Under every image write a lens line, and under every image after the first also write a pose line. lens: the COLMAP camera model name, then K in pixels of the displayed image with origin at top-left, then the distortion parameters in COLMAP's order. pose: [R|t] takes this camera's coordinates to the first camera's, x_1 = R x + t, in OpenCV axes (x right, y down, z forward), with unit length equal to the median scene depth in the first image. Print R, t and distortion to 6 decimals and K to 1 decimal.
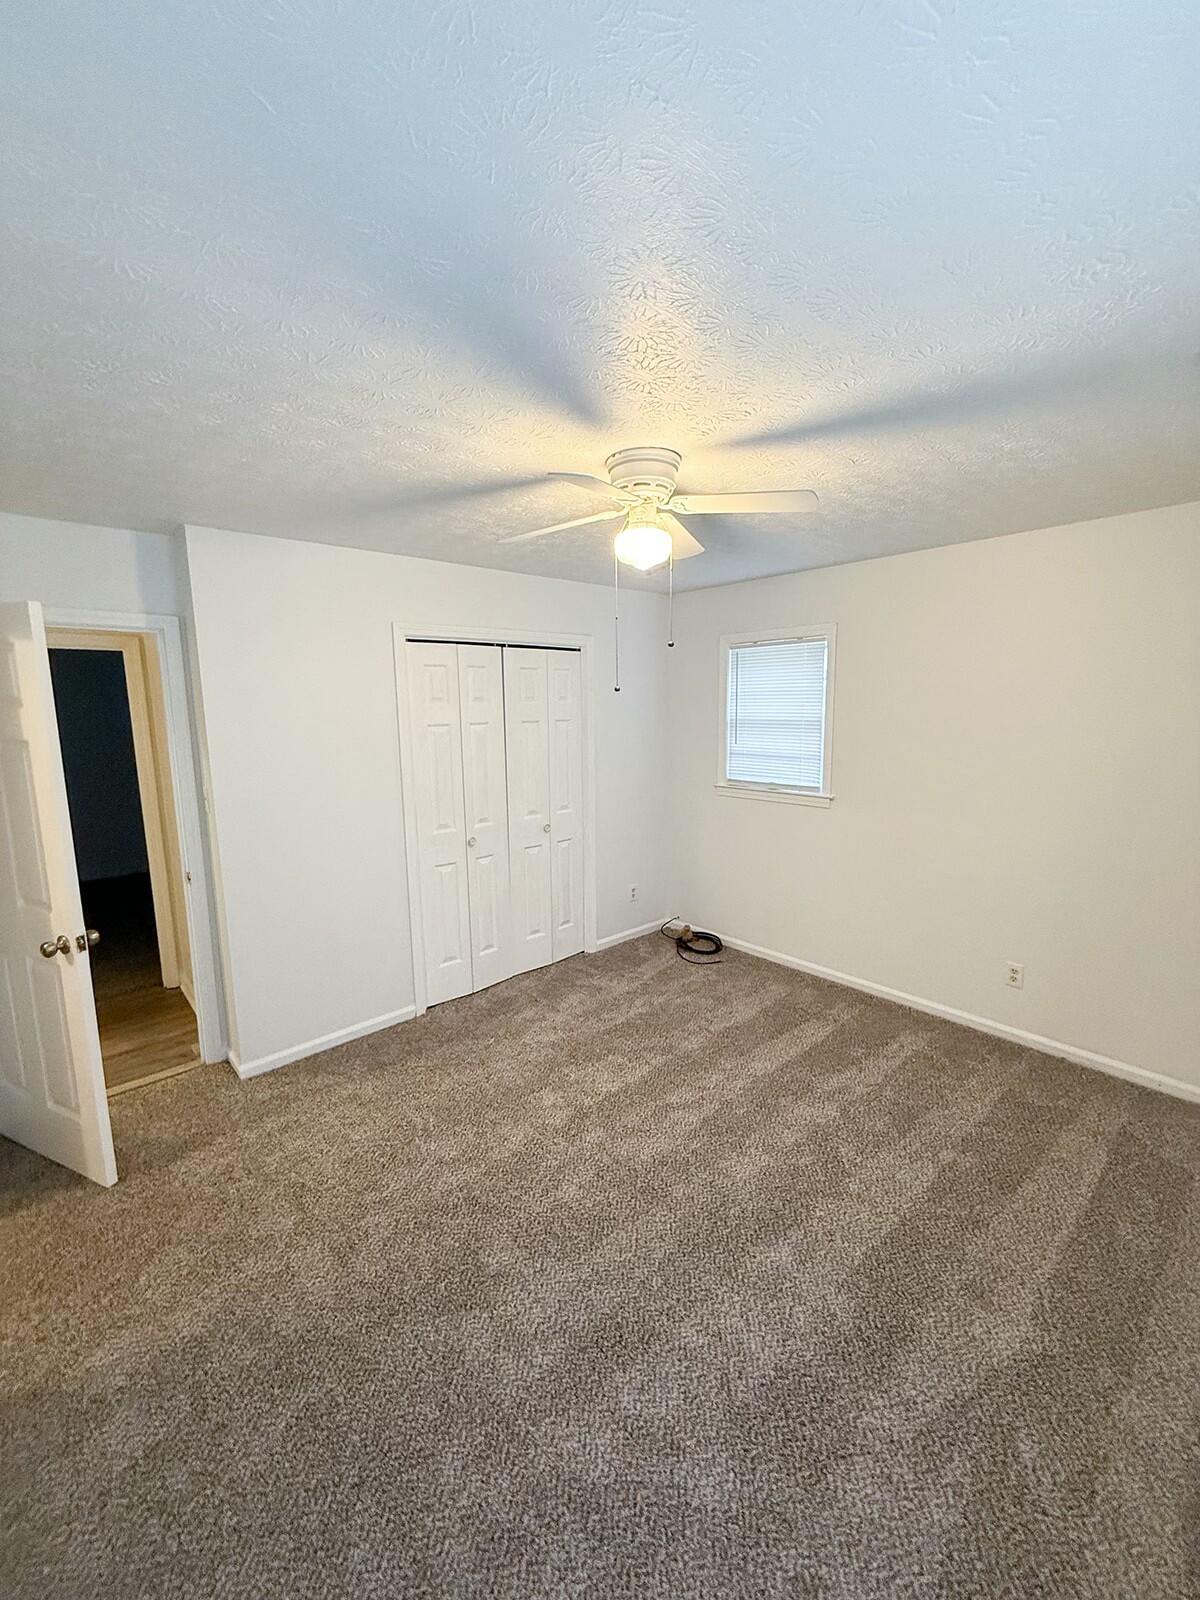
lens RADIAL K [[646.1, 0, 590.2], [0, 646.1, 797.8], [0, 0, 1]] dist [0.000232, 0.000309]
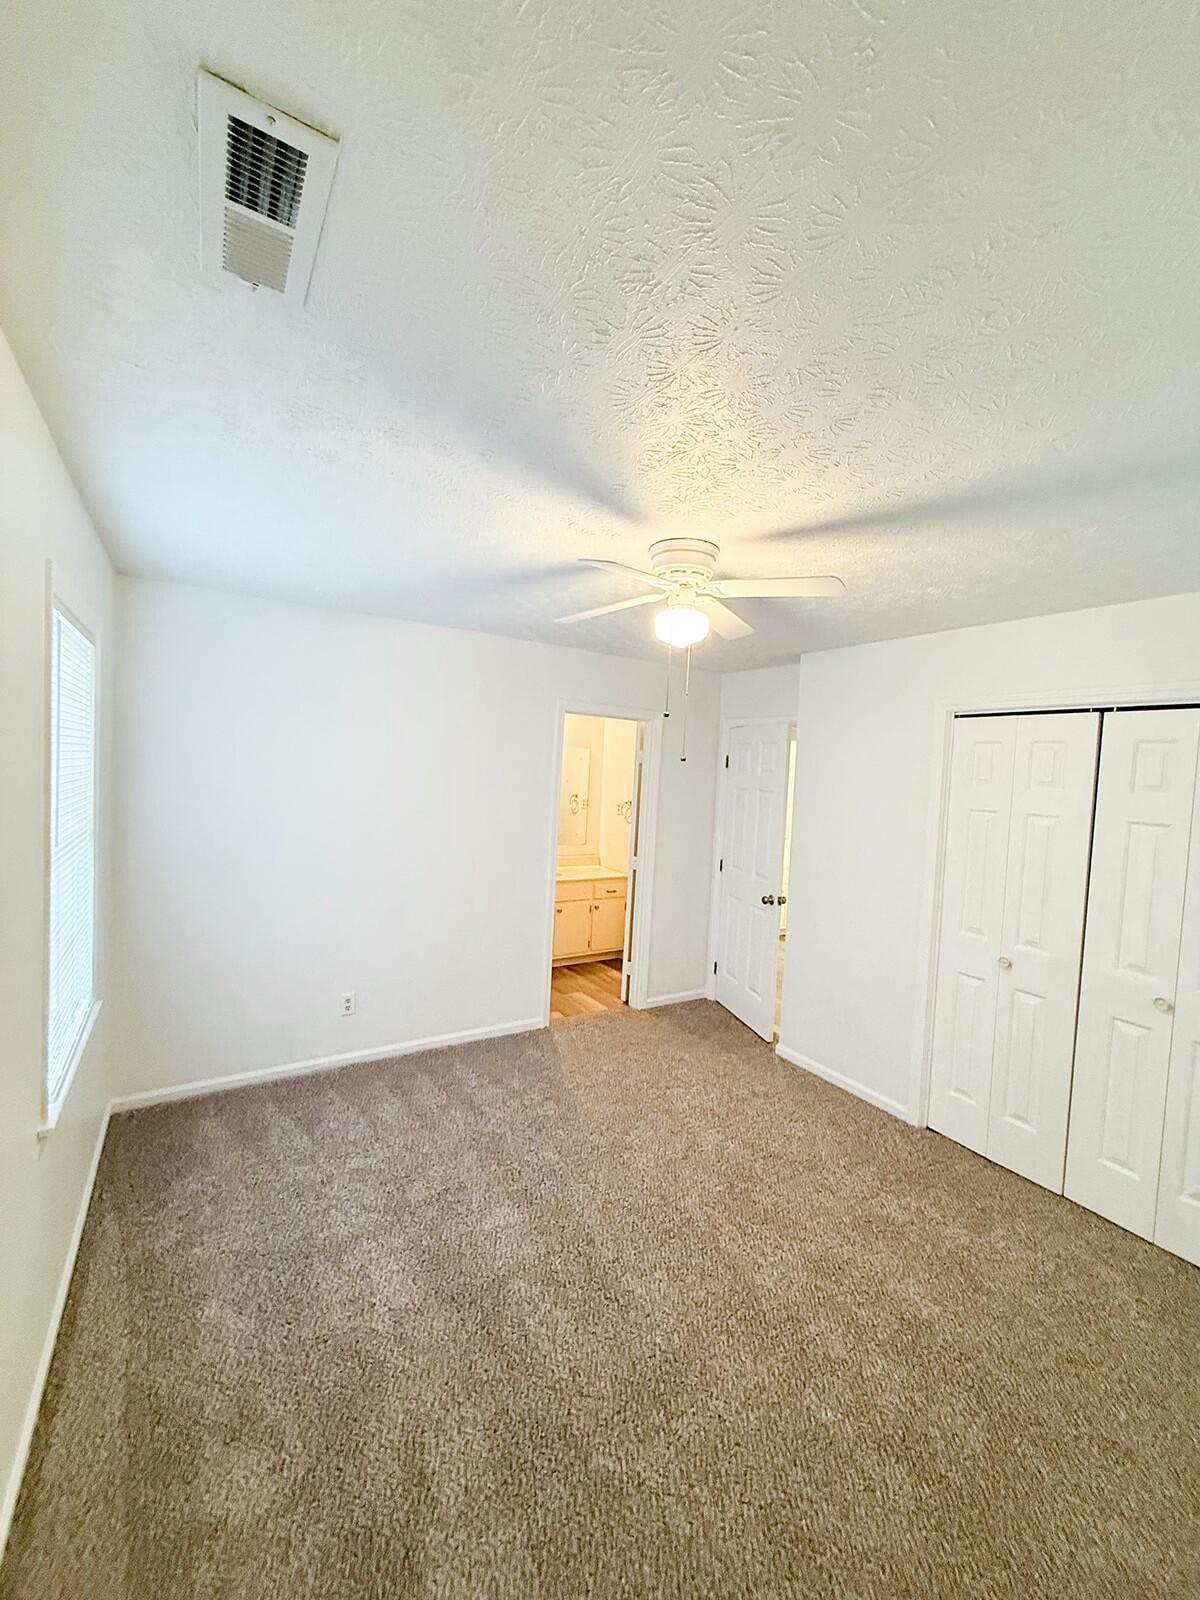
lens RADIAL K [[646.1, 0, 599.9], [0, 646.1, 798.2], [0, 0, 1]] dist [0.000232, 0.000309]
pose [[-0.167103, 0.053022, -0.984513, 0.601145], [-0.191532, 0.977784, 0.085169, -0.091174], [0.967157, 0.202797, -0.153235, 0.558853]]
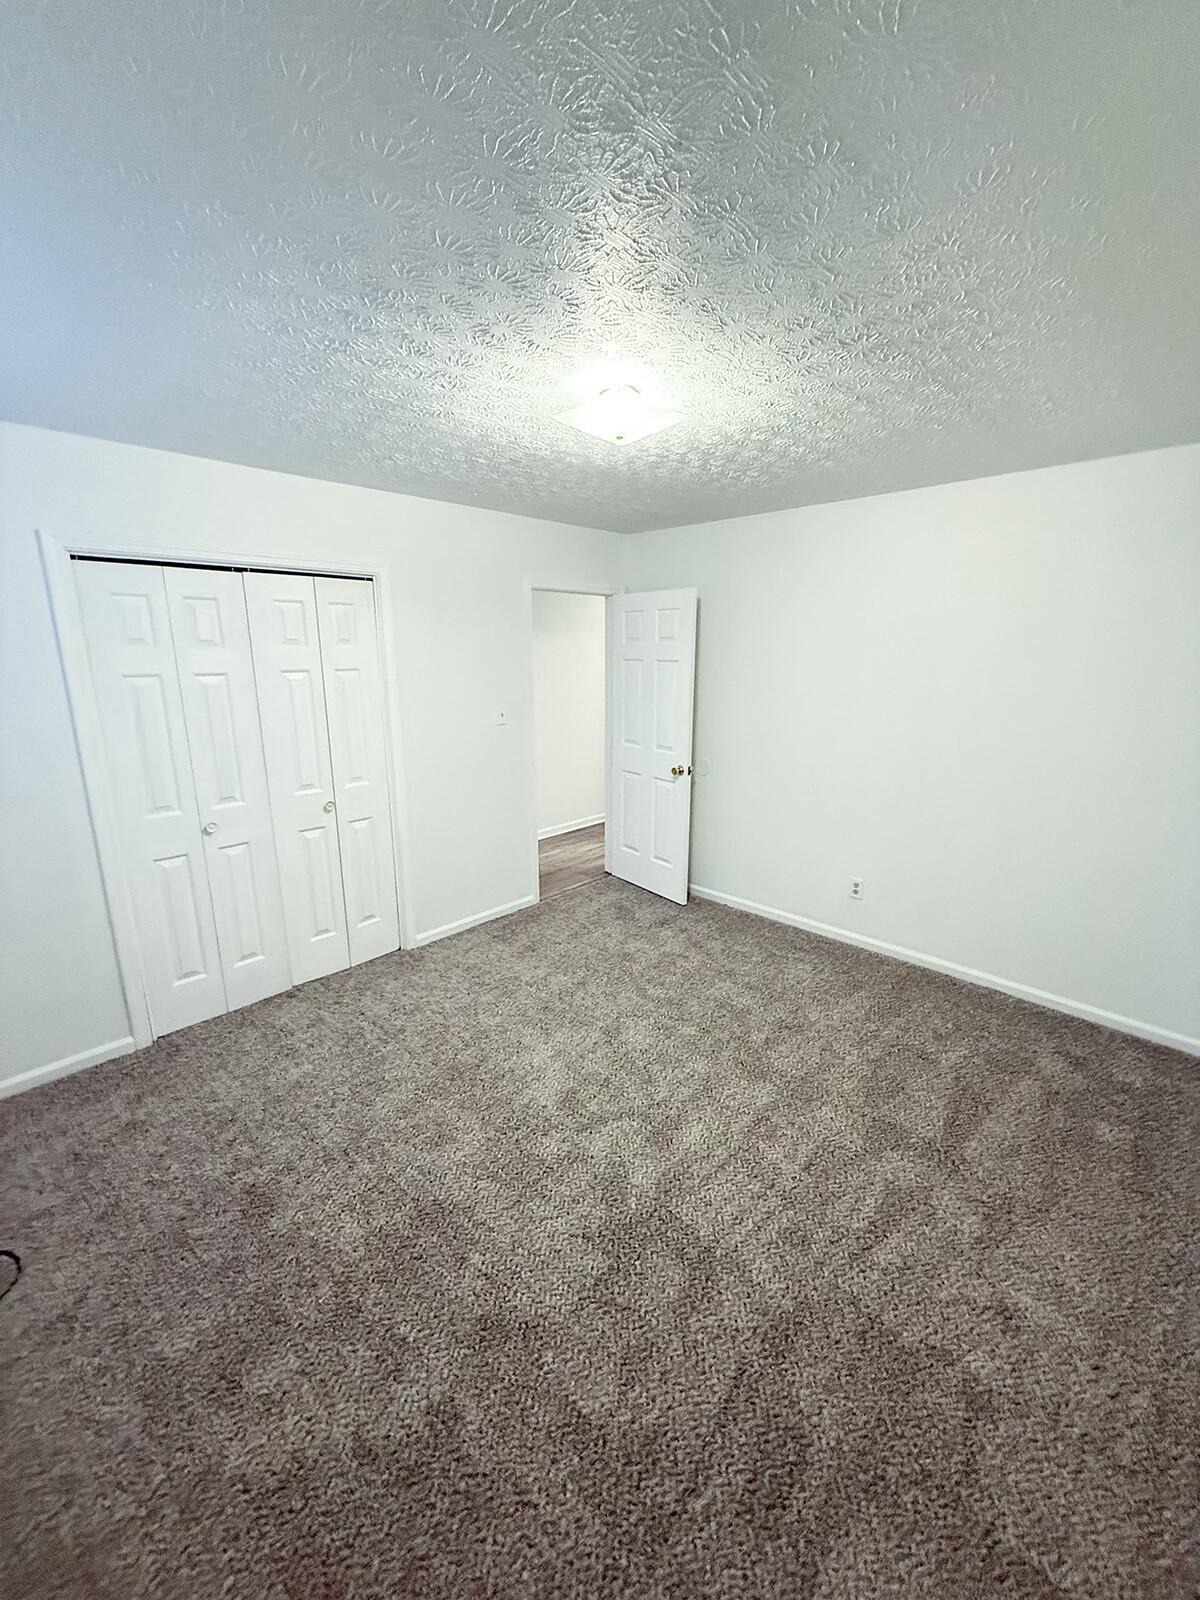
lens RADIAL K [[646.1, 0, 591.6], [0, 646.1, 805.3], [0, 0, 1]] dist [0.000232, 0.000309]
pose [[0.997691, -0.001538, 0.067901, 0.206877], [-0.004866, 0.995556, 0.094047, -0.031975], [-0.067744, -0.094160, 0.993249, 0.181674]]
